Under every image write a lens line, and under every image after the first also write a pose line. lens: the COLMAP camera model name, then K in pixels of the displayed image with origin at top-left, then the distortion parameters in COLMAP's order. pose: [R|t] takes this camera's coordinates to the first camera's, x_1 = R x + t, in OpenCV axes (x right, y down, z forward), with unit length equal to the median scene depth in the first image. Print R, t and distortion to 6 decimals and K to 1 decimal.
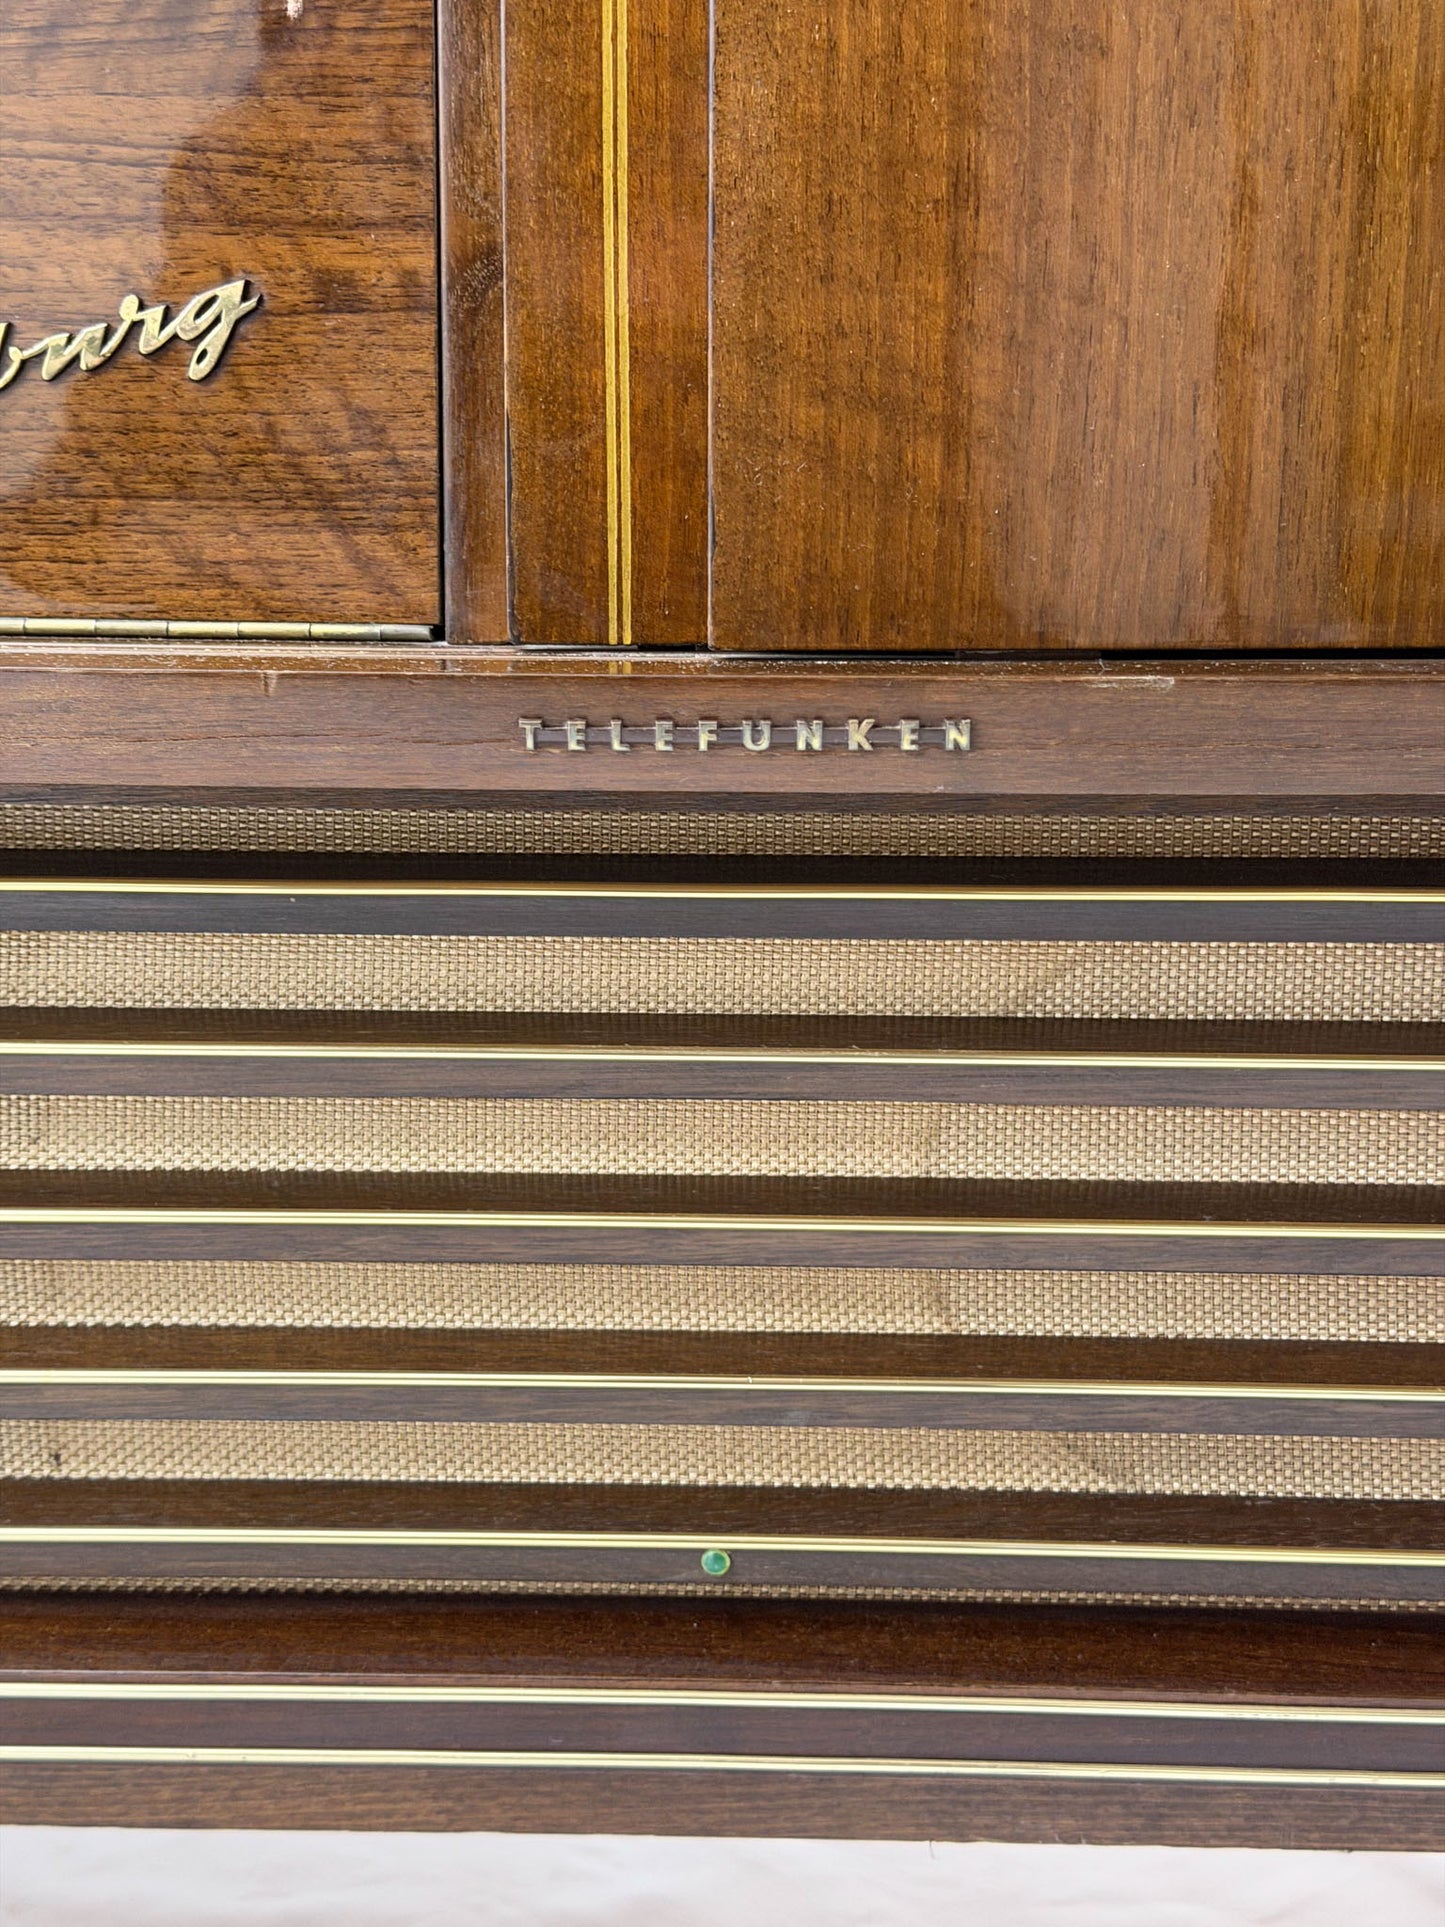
lens RADIAL K [[2637.7, 0, 717.3], [0, 2637.7, 968.8], [0, 0, 1]] dist [0.122096, 0.000000]
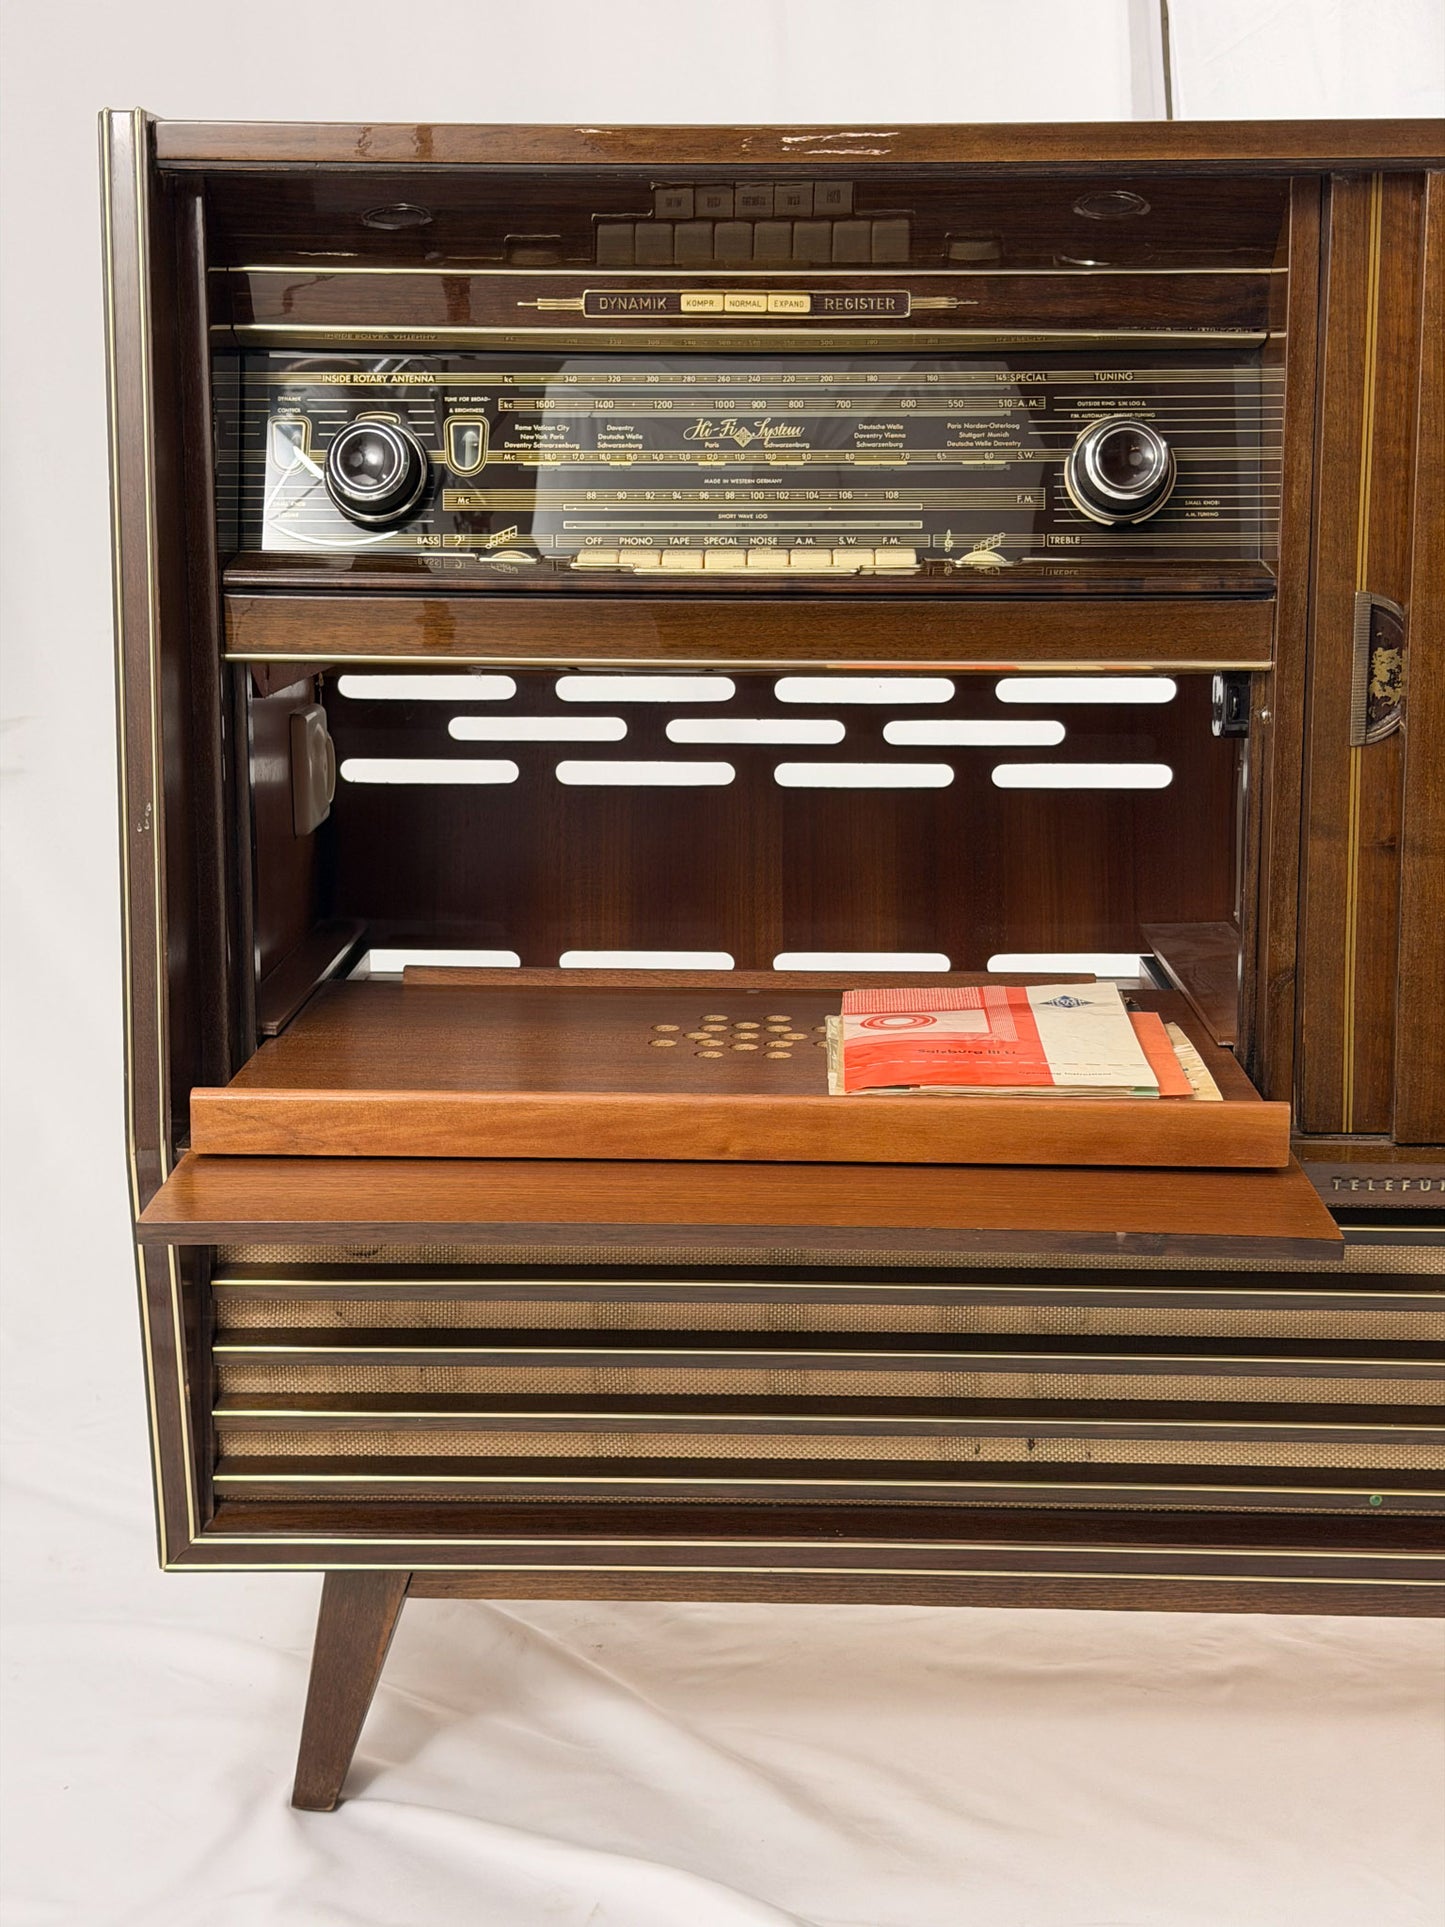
lens RADIAL K [[2637.7, 0, 710.5], [0, 2637.7, 965.6], [0, 0, 1]] dist [0.122096, 0.000000]
pose [[0.999978, -0.004401, 0.004915, -0.624060], [0.004335, 0.999903, 0.013264, -0.303826], [-0.004973, -0.013242, 0.999900, -1.448621]]
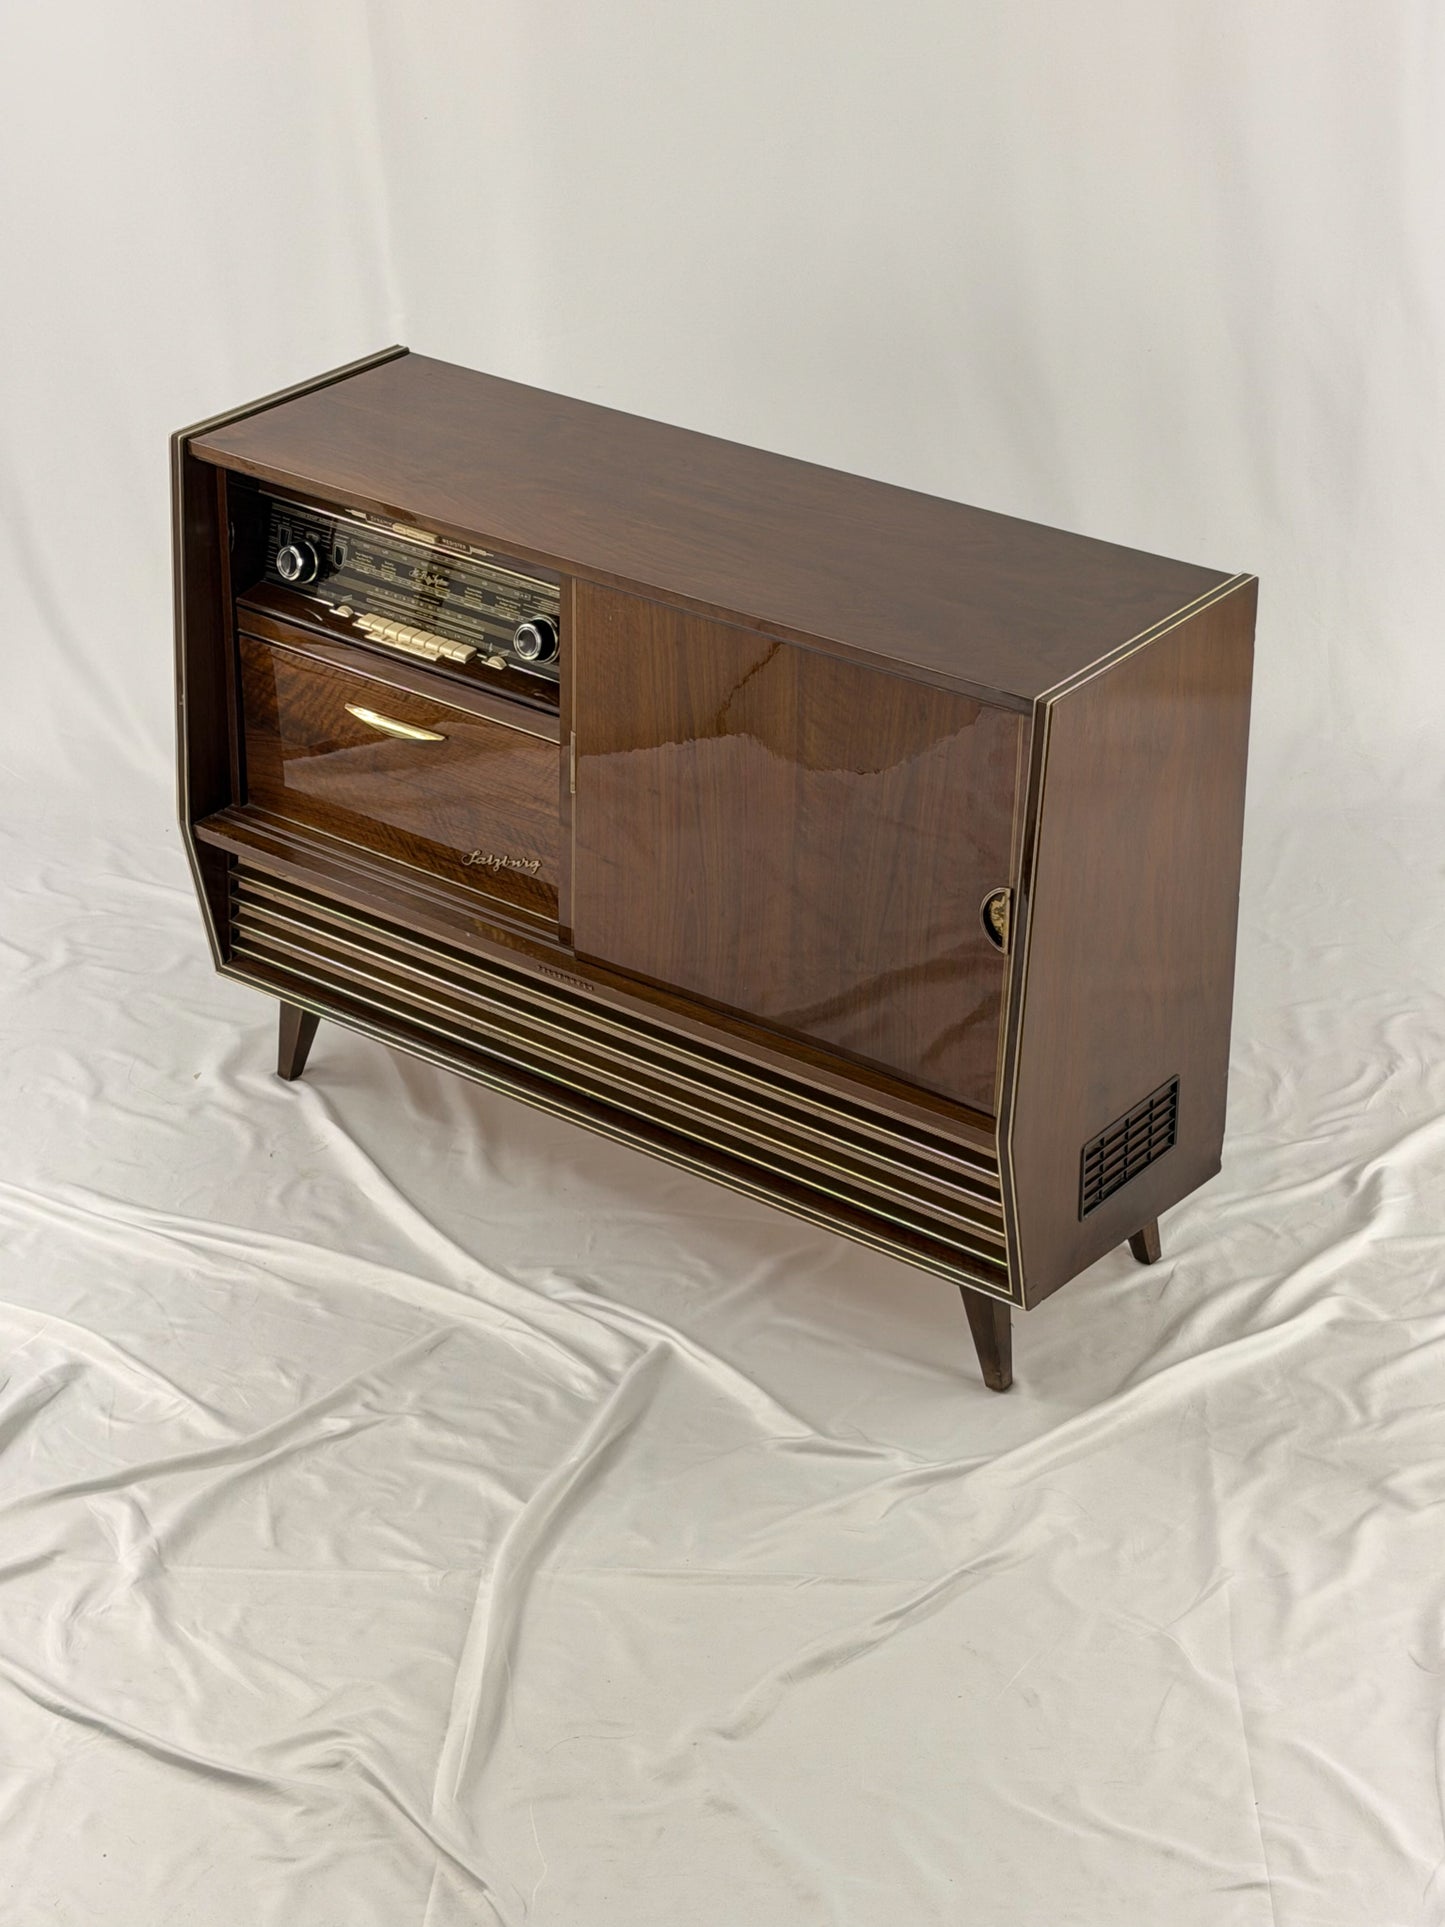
lens RADIAL K [[3561.2, 0, 719.7], [0, 3561.2, 974.5], [0, 0, 1]] dist [0.066080, 0.000000]
pose [[0.804329, 0.278056, -0.525109, 4.172376], [-0.090780, 0.930879, 0.353869, -2.745599], [0.587208, -0.236958, 0.773975, -4.685343]]
